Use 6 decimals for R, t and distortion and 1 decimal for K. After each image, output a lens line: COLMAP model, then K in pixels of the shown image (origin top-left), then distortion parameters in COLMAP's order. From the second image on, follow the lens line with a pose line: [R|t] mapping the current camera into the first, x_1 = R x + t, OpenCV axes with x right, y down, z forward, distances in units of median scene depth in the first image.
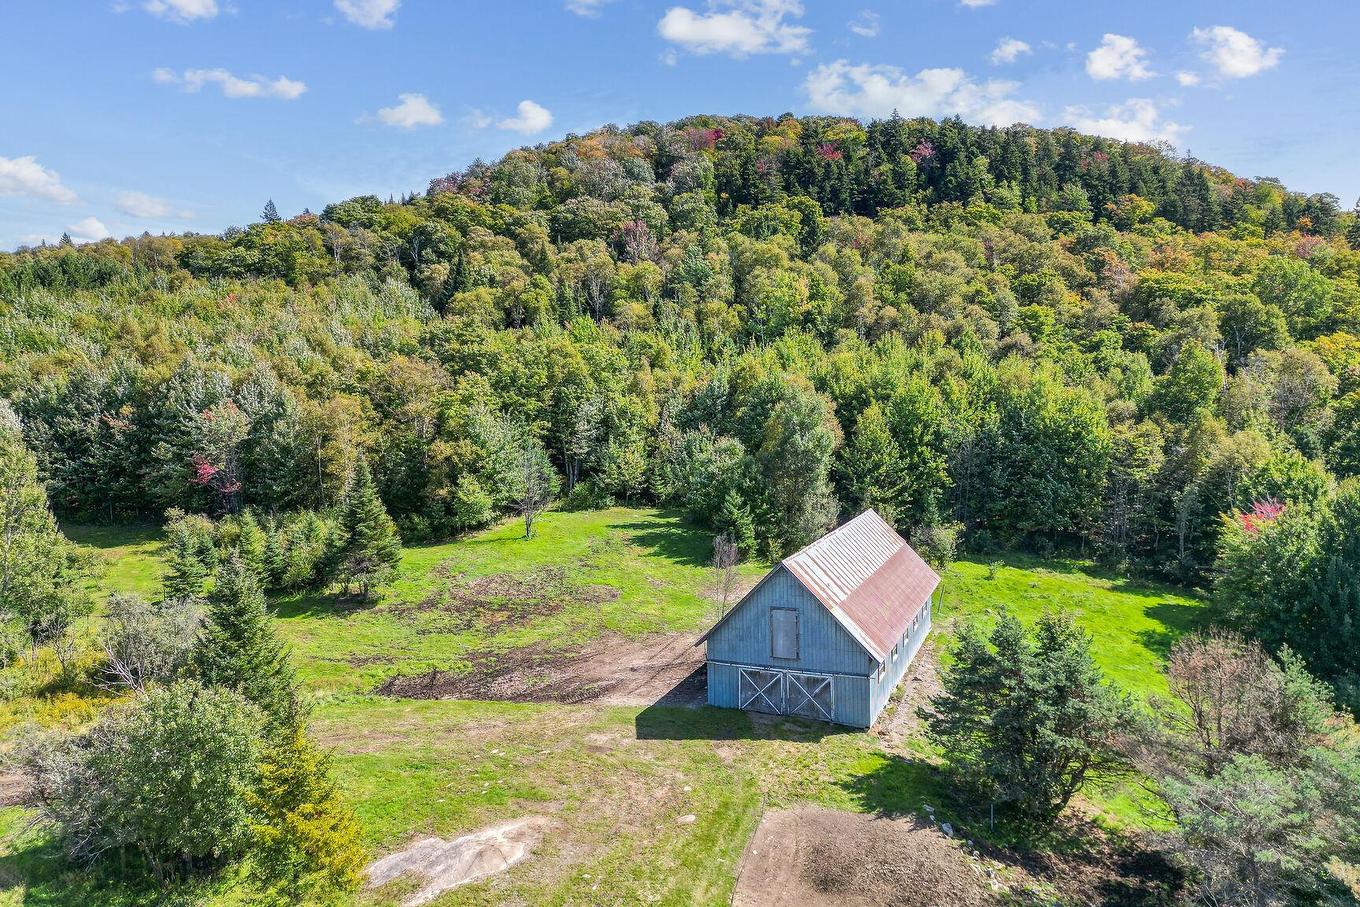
lens RADIAL K [[966.9, 0, 681.9], [0, 966.9, 457.7], [0, 0, 1]] dist [0.055188, -0.004899]
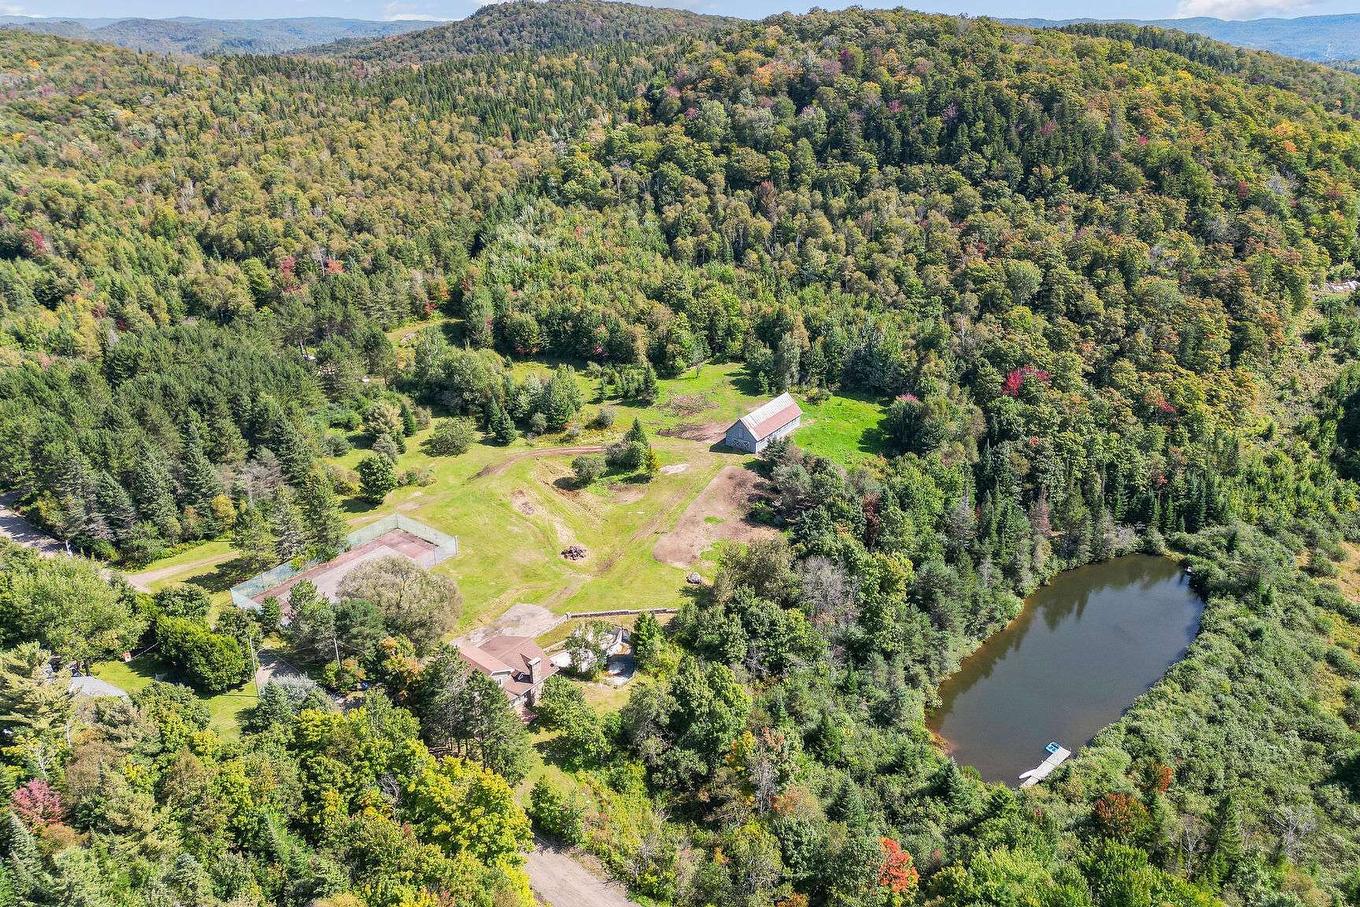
lens RADIAL K [[966.9, 0, 681.9], [0, 966.9, 457.7], [0, 0, 1]] dist [0.055188, -0.004899]
pose [[0.974114, 0.088626, -0.207960, 0.439067], [-0.012292, 0.939348, 0.342744, -0.709219], [0.225723, -0.331316, 0.916122, -1.843819]]
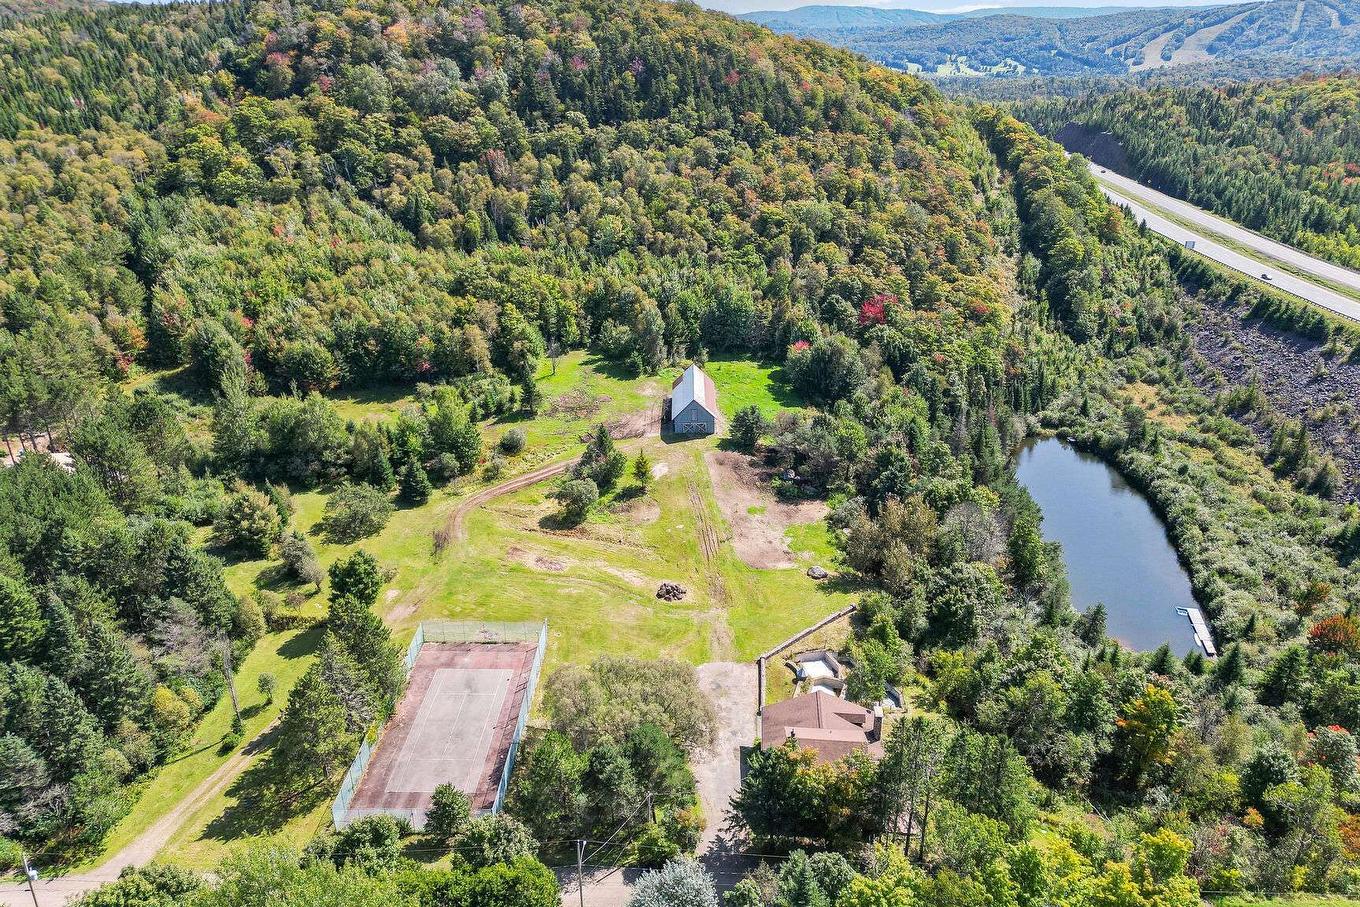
lens RADIAL K [[966.9, 0, 681.9], [0, 966.9, 457.7], [0, 0, 1]] dist [0.055188, -0.004899]
pose [[0.927979, -0.167923, 0.332650, -0.726793], [0.042474, 0.934553, 0.353280, -0.598629], [-0.370203, -0.313707, 0.874378, -1.434063]]
